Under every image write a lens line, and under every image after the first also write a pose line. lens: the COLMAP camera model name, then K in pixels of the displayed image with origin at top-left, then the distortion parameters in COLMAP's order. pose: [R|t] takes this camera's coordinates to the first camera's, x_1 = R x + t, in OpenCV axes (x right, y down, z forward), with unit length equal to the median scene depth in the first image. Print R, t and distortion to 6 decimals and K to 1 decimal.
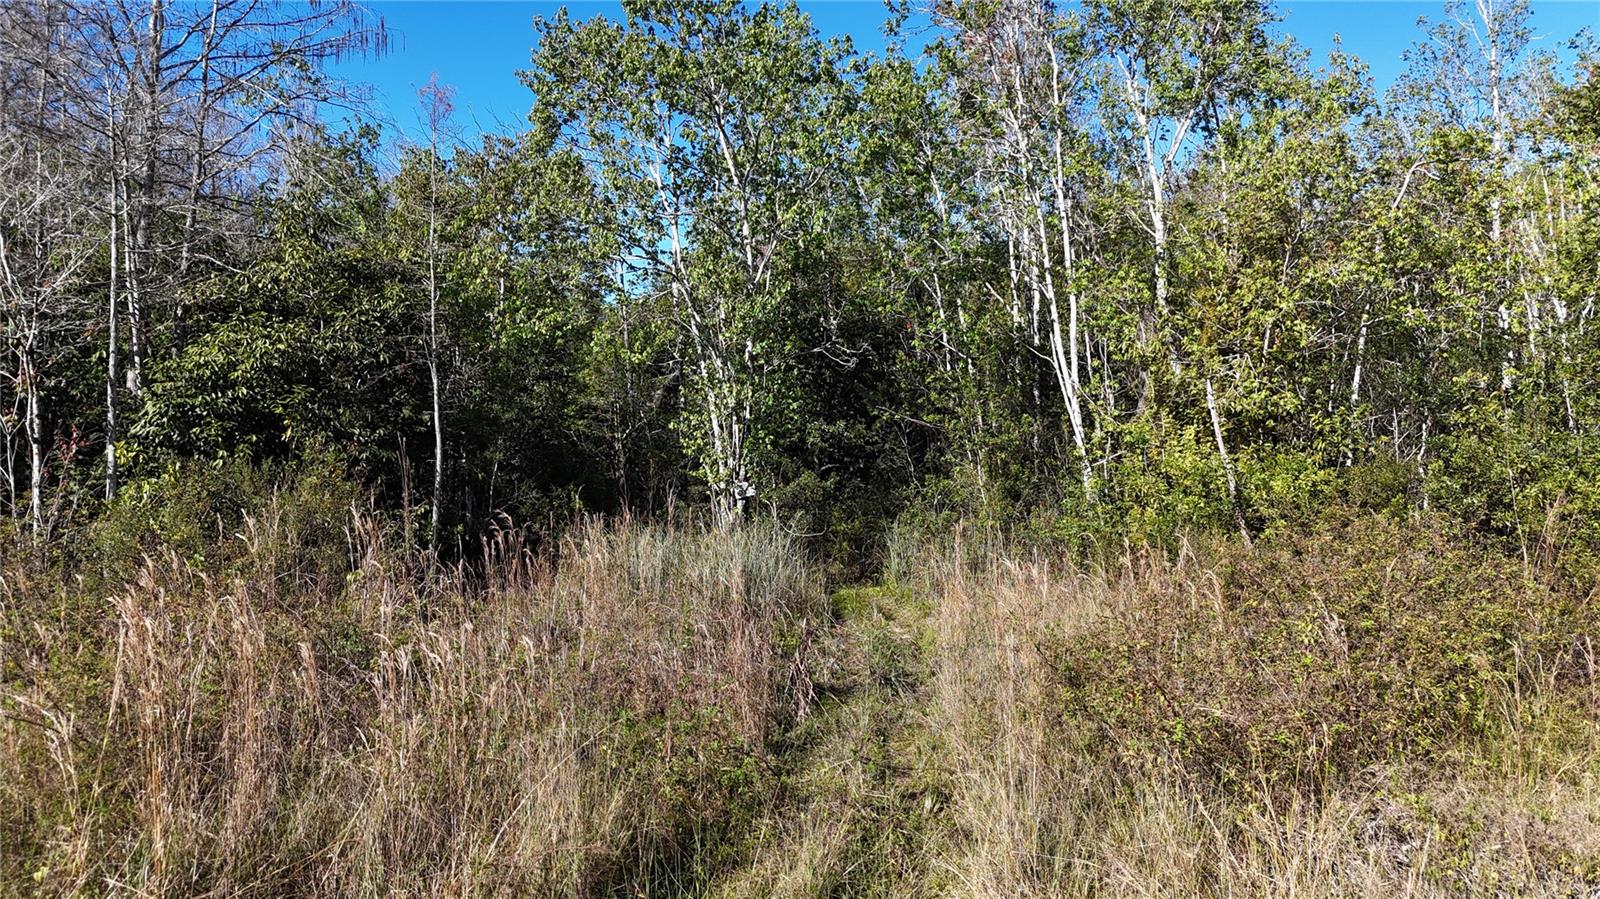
lens RADIAL K [[1183.4, 0, 803.9], [0, 1183.4, 452.9], [0, 0, 1]] dist [0.076531, -0.070191]
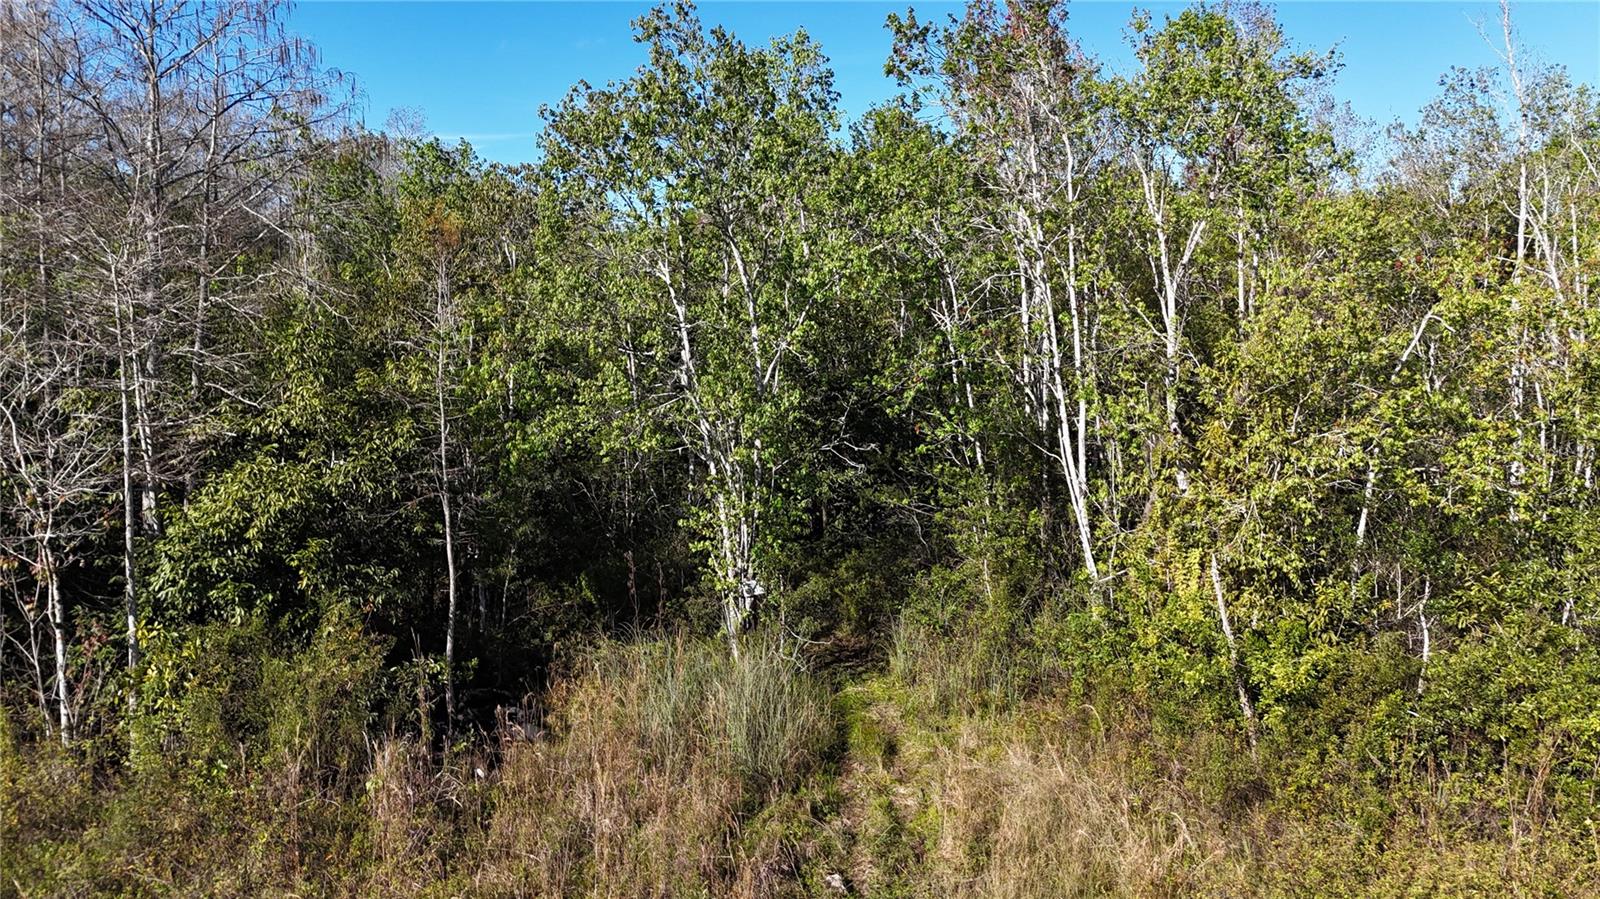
lens RADIAL K [[1183.4, 0, 803.9], [0, 1183.4, 452.9], [0, 0, 1]] dist [0.076531, -0.070191]
pose [[0.999967, 0.004431, -0.006837, -0.000150], [-0.003788, 0.995816, 0.091308, -0.178515], [0.007213, -0.091279, 0.995799, 0.001846]]
